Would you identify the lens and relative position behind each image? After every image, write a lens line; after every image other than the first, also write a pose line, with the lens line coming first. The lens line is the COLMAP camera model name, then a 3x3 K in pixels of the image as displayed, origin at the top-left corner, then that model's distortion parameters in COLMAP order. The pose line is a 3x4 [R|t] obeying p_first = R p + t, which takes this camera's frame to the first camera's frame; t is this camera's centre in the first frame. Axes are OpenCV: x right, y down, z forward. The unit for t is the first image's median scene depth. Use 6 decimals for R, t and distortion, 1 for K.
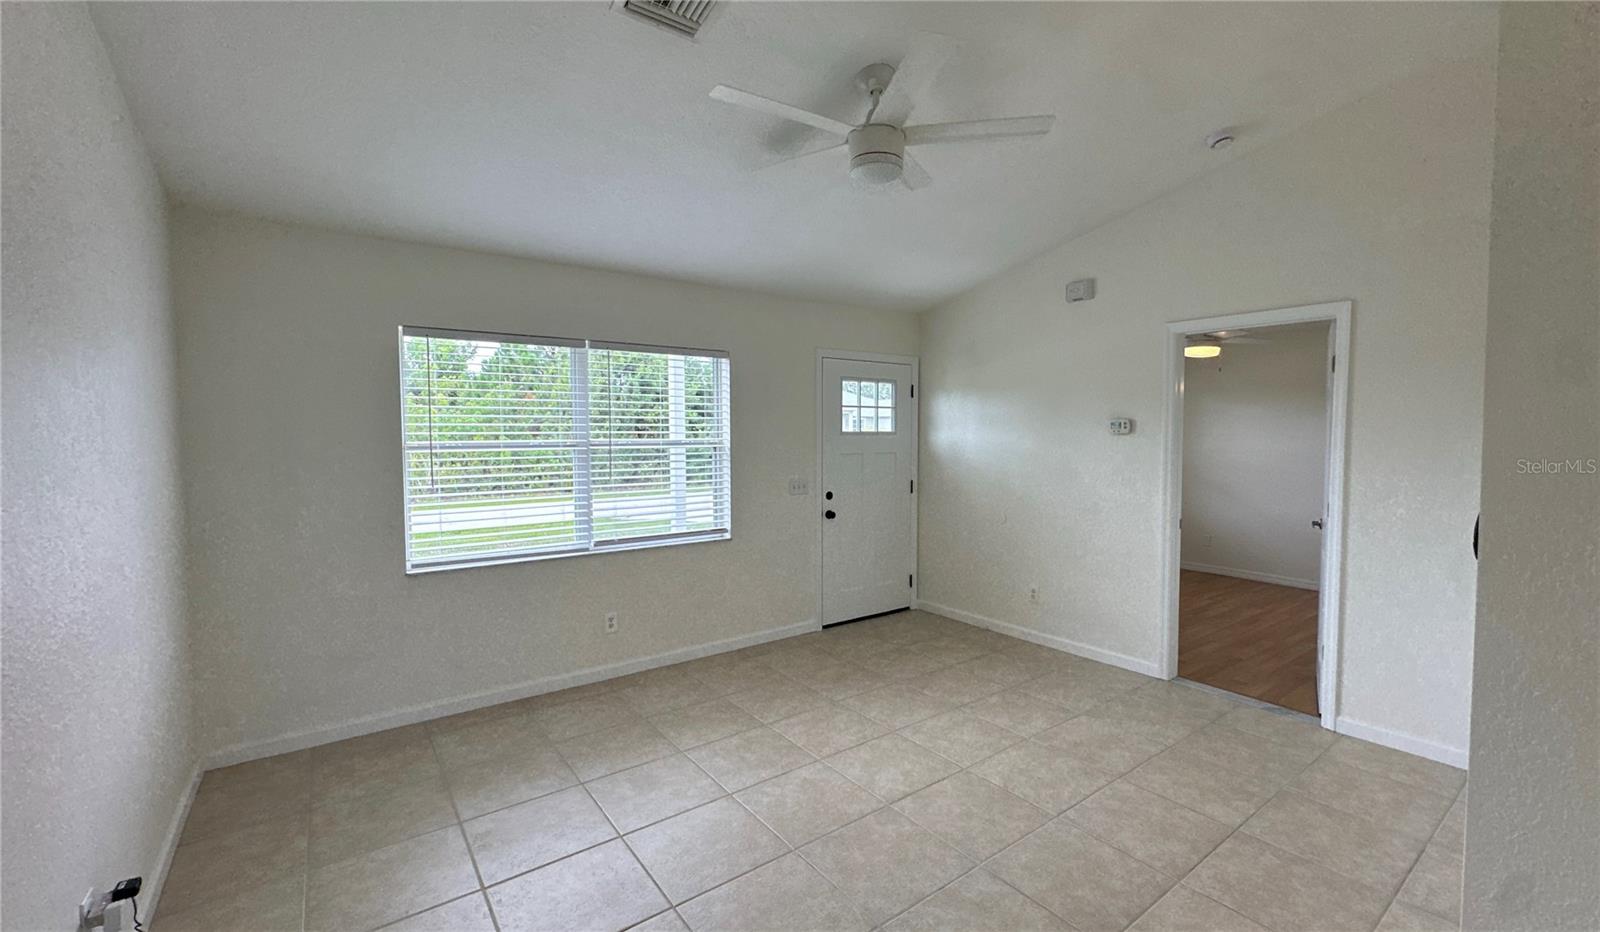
lens RADIAL K [[661.7, 0, 830.0], [0, 661.7, 466.0], [0, 0, 1]] dist [0.000027, 0.000066]
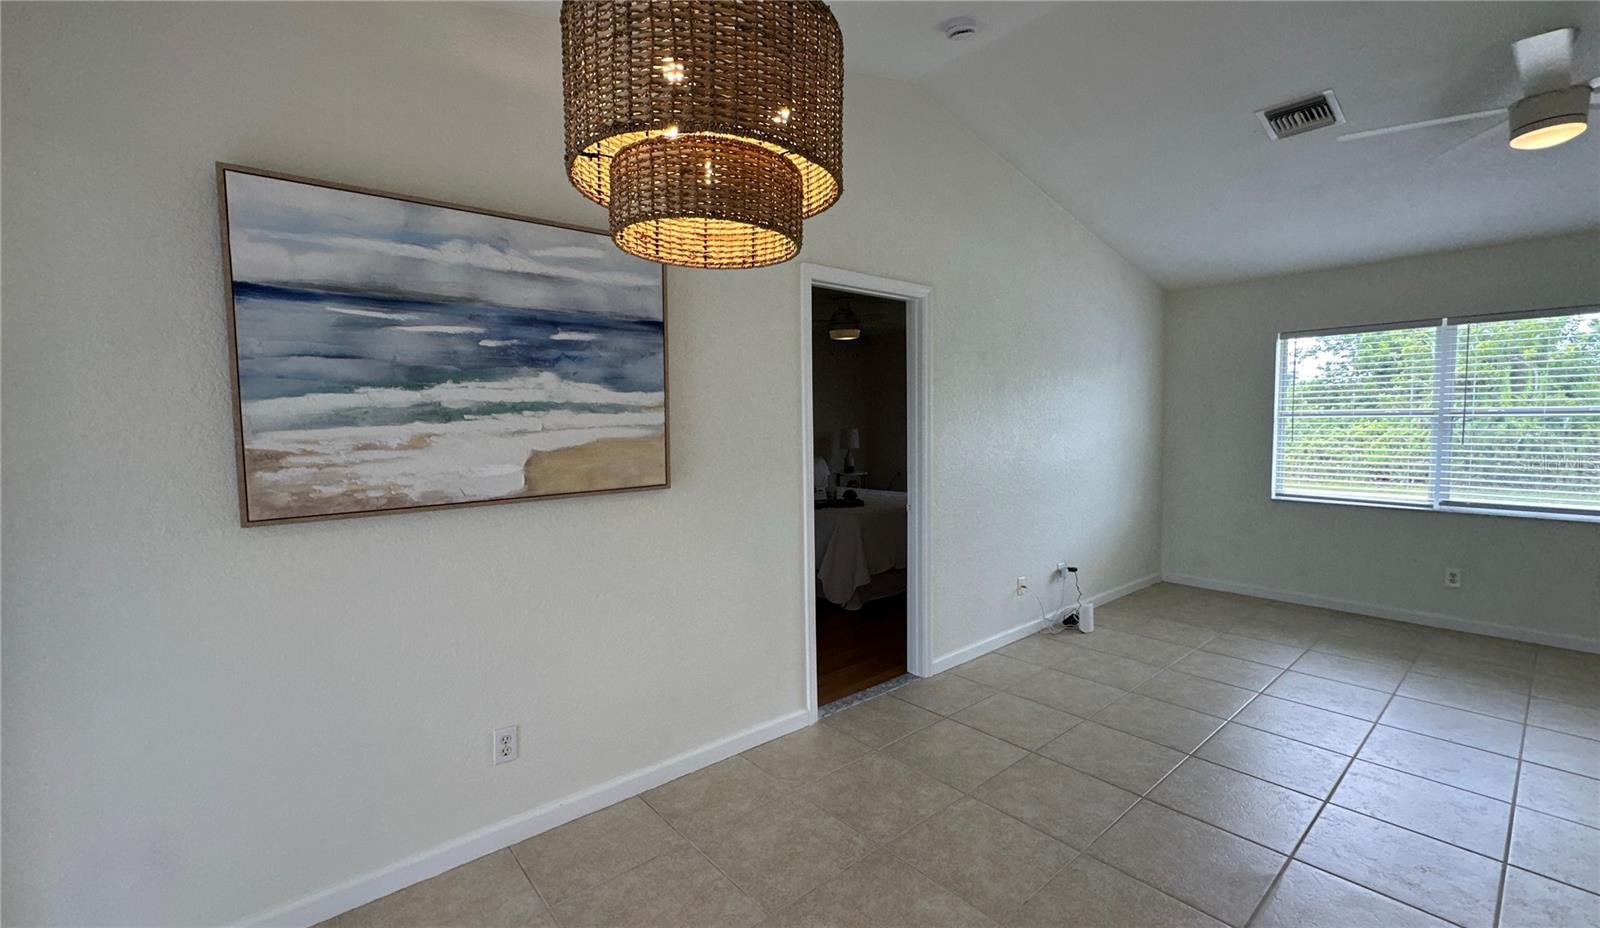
lens RADIAL K [[682.4, 0, 800.0], [0, 682.4, 464.0], [0, 0, 1]] dist [-0.001188, -0.000234]
pose [[0.052603, 0.069837, -0.996171, 0.831359], [-0.042144, 0.996818, 0.067657, 0.024918], [0.997726, 0.038424, 0.055379, -0.154175]]
